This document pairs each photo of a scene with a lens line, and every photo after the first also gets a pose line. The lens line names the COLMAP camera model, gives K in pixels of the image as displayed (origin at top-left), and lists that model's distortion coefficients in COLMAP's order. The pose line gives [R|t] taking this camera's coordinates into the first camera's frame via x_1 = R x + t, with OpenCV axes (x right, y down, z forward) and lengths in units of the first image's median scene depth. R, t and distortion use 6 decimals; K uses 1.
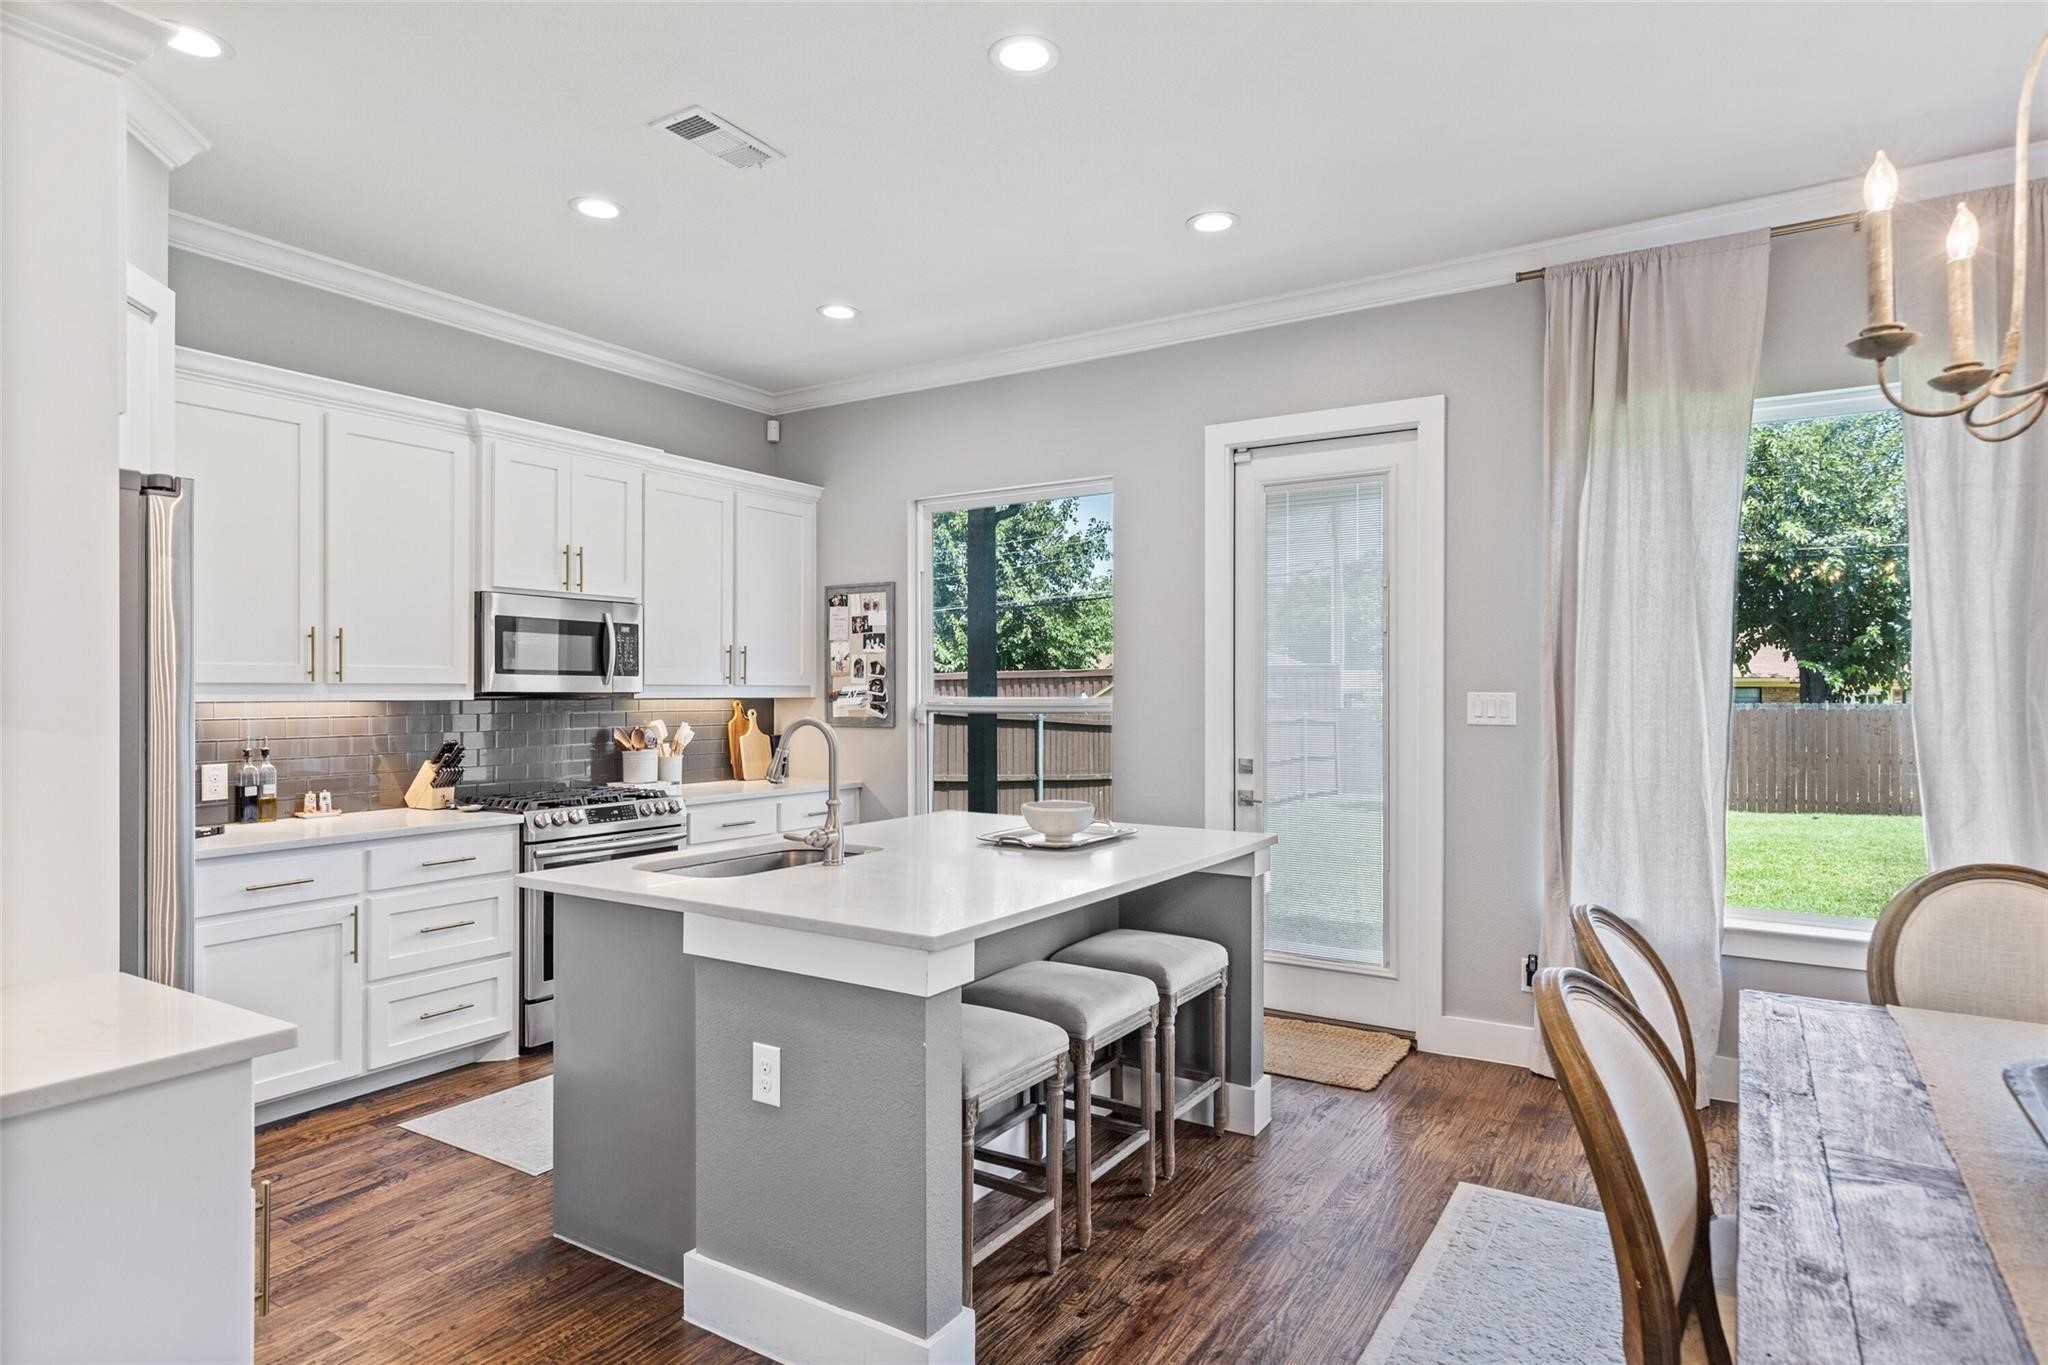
lens RADIAL K [[1138.8, 0, 1021.4], [0, 1138.8, 683.0], [0, 0, 1]] dist [0.008688, 0.002605]
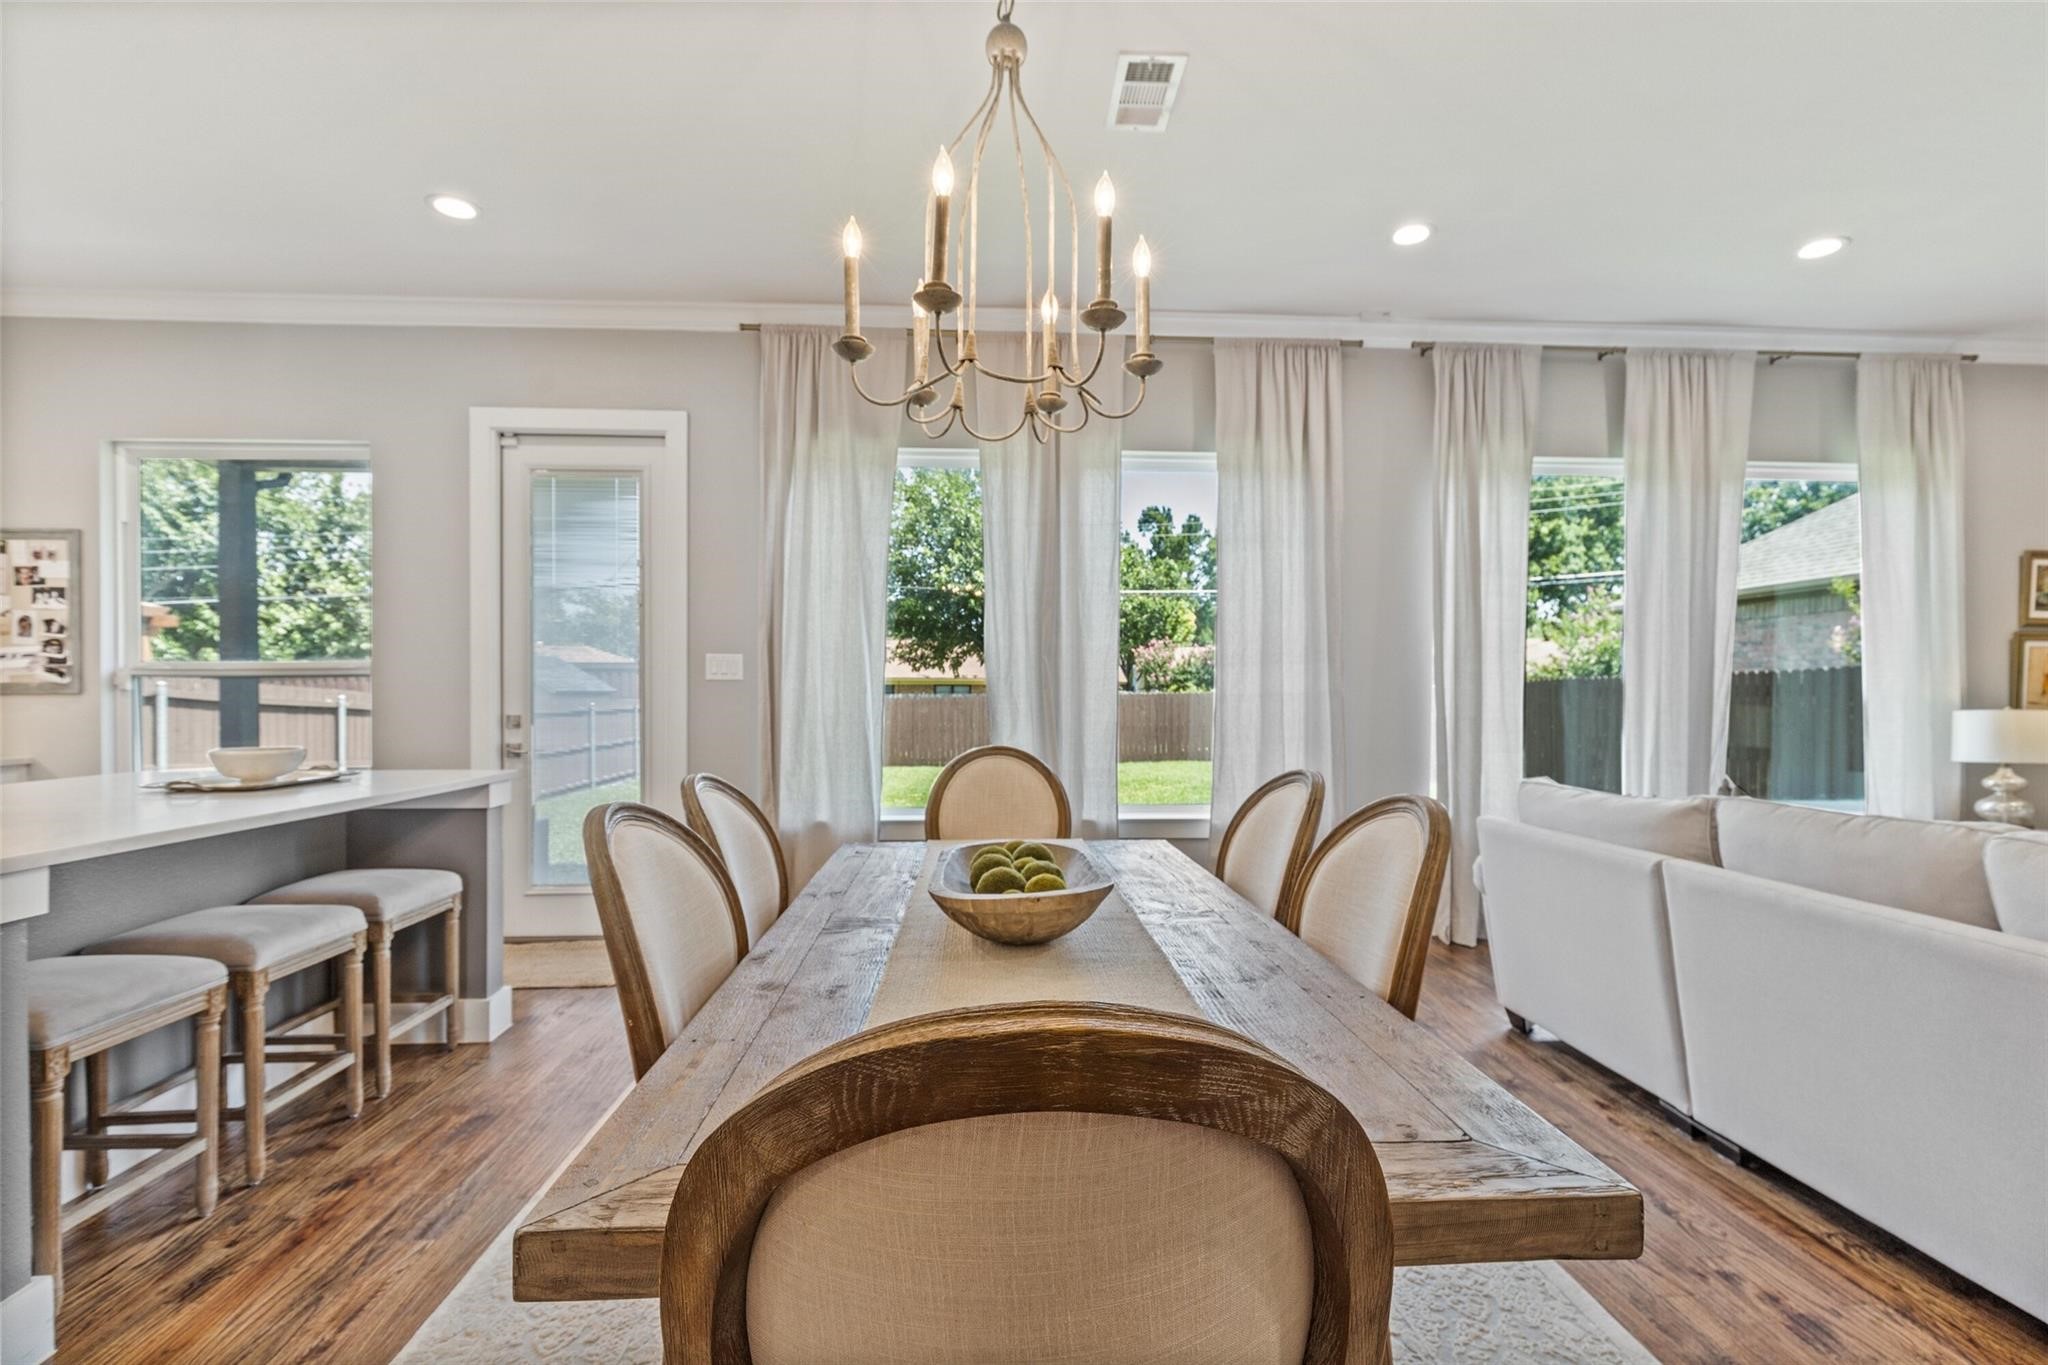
lens RADIAL K [[927.3, 0, 1026.3], [0, 927.3, 688.8], [0, 0, 1]] dist [-0.002238, 0.000525]
pose [[0.807334, -0.001505, 0.590093, 0.093439], [-0.002080, 0.999983, 0.005396, 0.048378], [-0.590091, -0.005584, 0.807318, -0.028173]]
